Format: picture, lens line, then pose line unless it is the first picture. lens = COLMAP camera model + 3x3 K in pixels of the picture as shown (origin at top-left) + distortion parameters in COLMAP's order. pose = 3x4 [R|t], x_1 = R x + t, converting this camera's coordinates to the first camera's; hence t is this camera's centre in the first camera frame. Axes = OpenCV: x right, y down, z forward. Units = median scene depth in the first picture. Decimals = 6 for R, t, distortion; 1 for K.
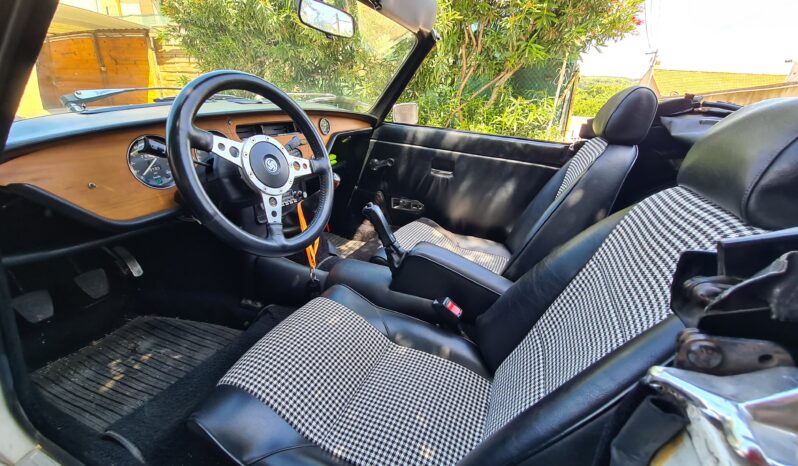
lens RADIAL K [[334.5, 0, 399.0], [0, 334.5, 233.0], [0, 0, 1]] dist [-0.000096, -0.000055]
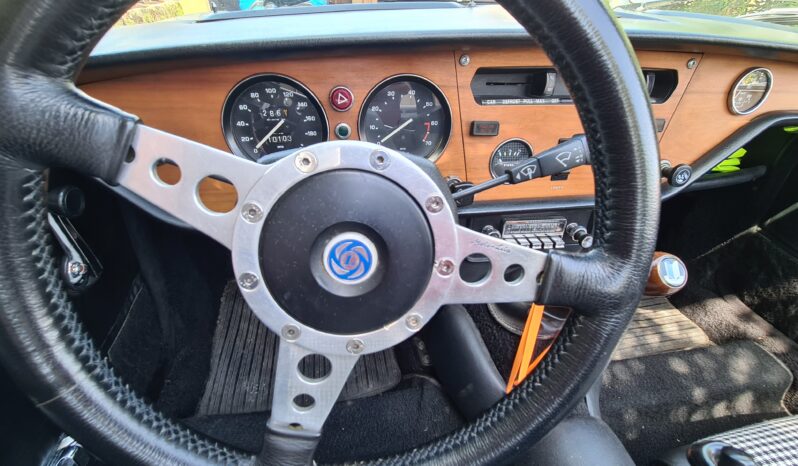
lens RADIAL K [[338.3, 0, 399.0], [0, 338.3, 233.0], [0, 0, 1]] dist [-0.011095, 0.000090]
pose [[0.540952, 0.472314, -0.695910, -0.173468], [-0.325575, 0.880513, 0.344524, -0.316615], [0.775482, 0.040200, 0.630089, 0.826458]]
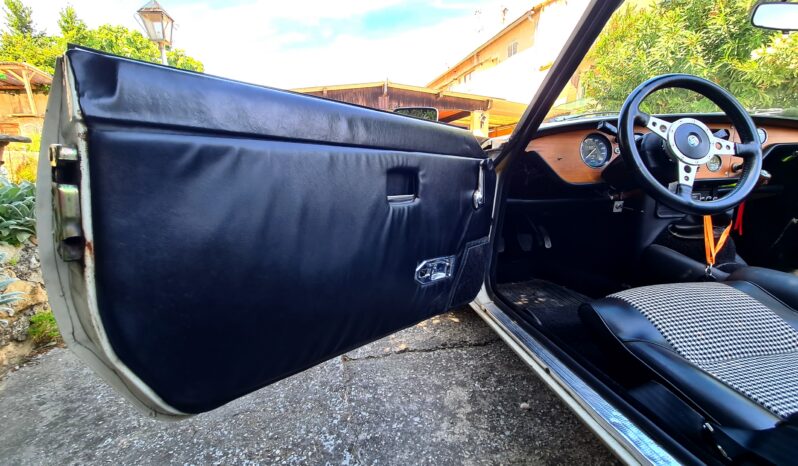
lens RADIAL K [[330.5, 0, 399.0], [0, 330.5, 233.0], [0, 0, 1]] dist [-0.010812, 0.000087]
pose [[0.513648, 0.116480, -0.850058, 0.115127], [-0.278230, 0.959817, -0.036601, 0.441617], [0.811637, 0.255311, 0.525416, -0.392099]]
